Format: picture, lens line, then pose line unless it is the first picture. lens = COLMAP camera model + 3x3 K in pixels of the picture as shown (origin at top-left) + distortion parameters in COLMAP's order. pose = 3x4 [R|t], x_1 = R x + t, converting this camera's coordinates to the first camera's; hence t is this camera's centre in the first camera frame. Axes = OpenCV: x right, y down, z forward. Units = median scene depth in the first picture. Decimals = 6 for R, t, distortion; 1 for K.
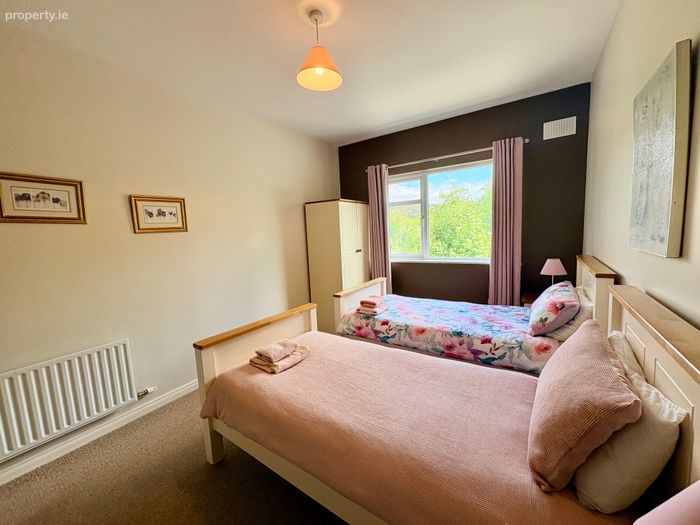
lens RADIAL K [[278.1, 0, 350.0], [0, 278.1, 262.5], [0, 0, 1]] dist [0.002950, 0.000169]
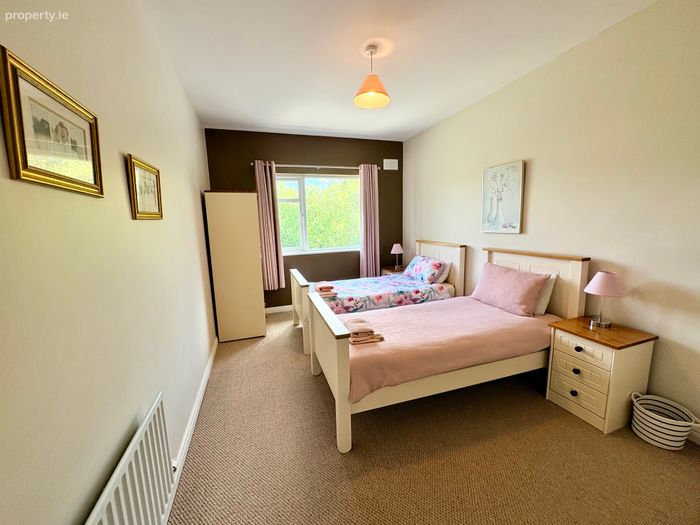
lens RADIAL K [[278.1, 0, 350.0], [0, 278.1, 262.5], [0, 0, 1]] dist [0.002950, 0.000169]
pose [[0.607489, -0.087596, 0.789483, -0.721853], [0.087913, 0.995209, 0.042774, 0.002062], [-0.789448, 0.043421, 0.612280, 0.207066]]
